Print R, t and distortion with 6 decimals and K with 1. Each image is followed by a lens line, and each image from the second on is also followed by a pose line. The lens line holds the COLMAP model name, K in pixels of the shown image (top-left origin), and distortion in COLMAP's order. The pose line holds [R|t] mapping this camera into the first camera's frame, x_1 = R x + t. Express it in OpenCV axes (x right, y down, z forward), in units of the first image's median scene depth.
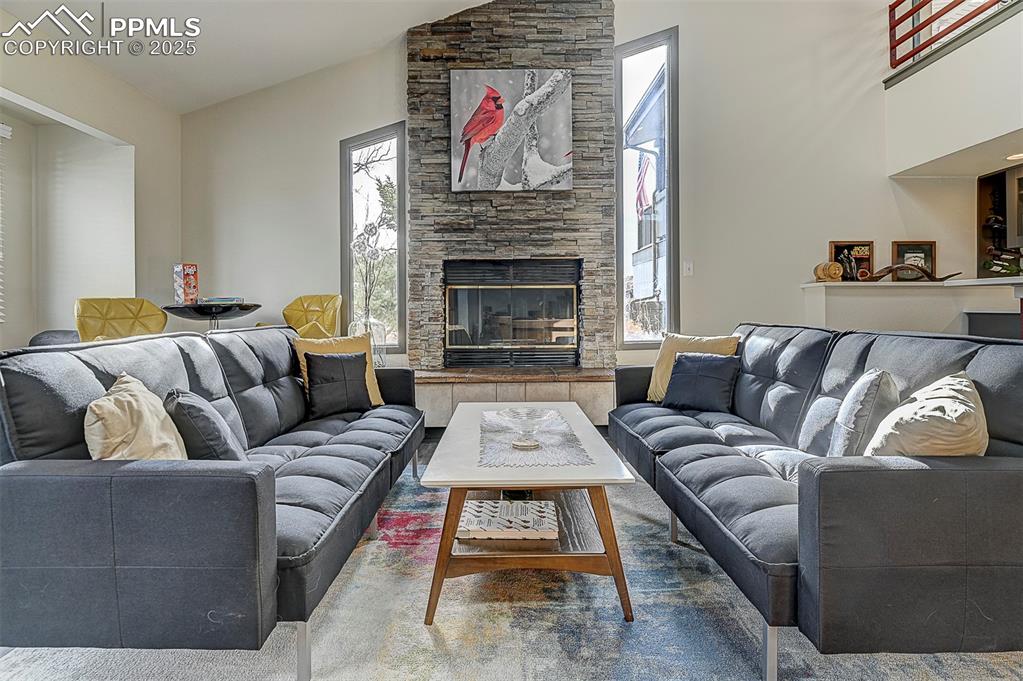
lens RADIAL K [[512.5, 0, 518.1], [0, 512.5, 310.2], [0, 0, 1]] dist [0.001176, -0.004309]
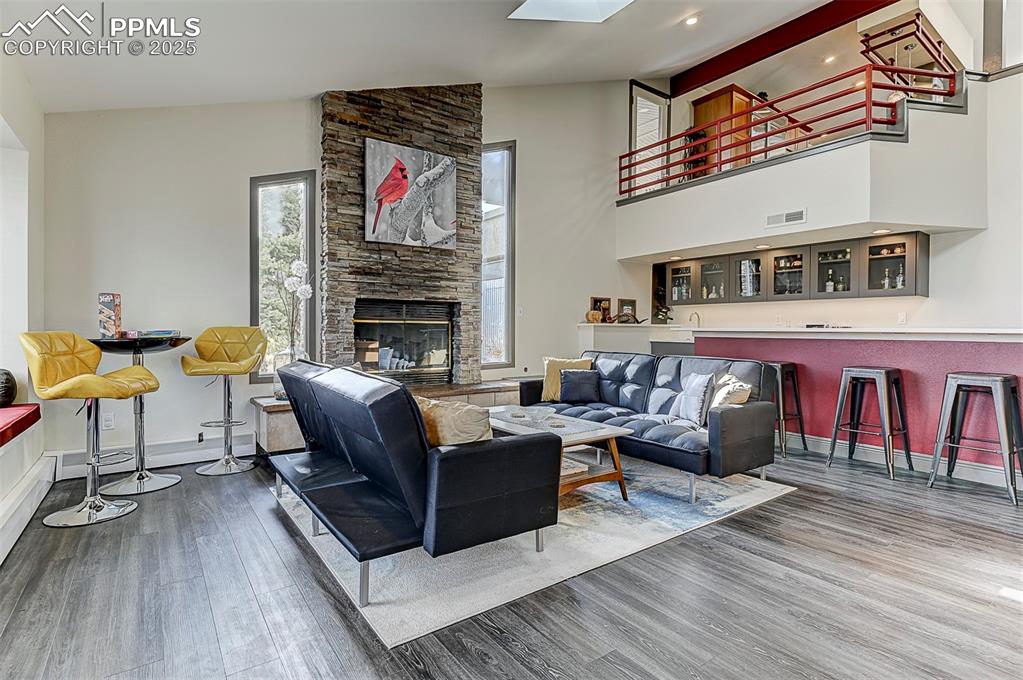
lens RADIAL K [[512.5, 0, 513.0], [0, 512.5, 333.2], [0, 0, 1]] dist [0.001176, -0.004309]
pose [[0.808203, 0.004388, 0.588887, -0.546509], [-0.009925, 0.999932, 0.006171, -0.029310], [-0.588820, -0.010832, 0.808192, -0.154988]]
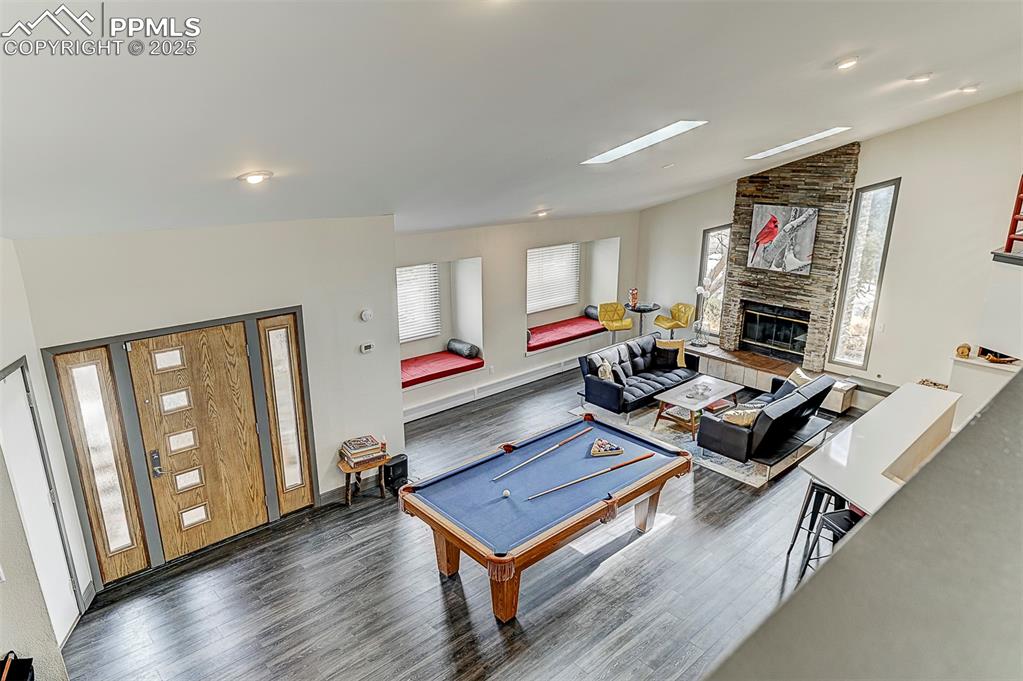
lens RADIAL K [[638.5, 0, 508.9], [0, 638.5, 341.7], [0, 0, 1]] dist [0.034156, 0.000601]
pose [[0.664105, 0.223596, -0.713421, 1.081472], [-0.009358, 0.956643, 0.291114, -0.662574], [0.747581, -0.186654, 0.637404, -1.307898]]
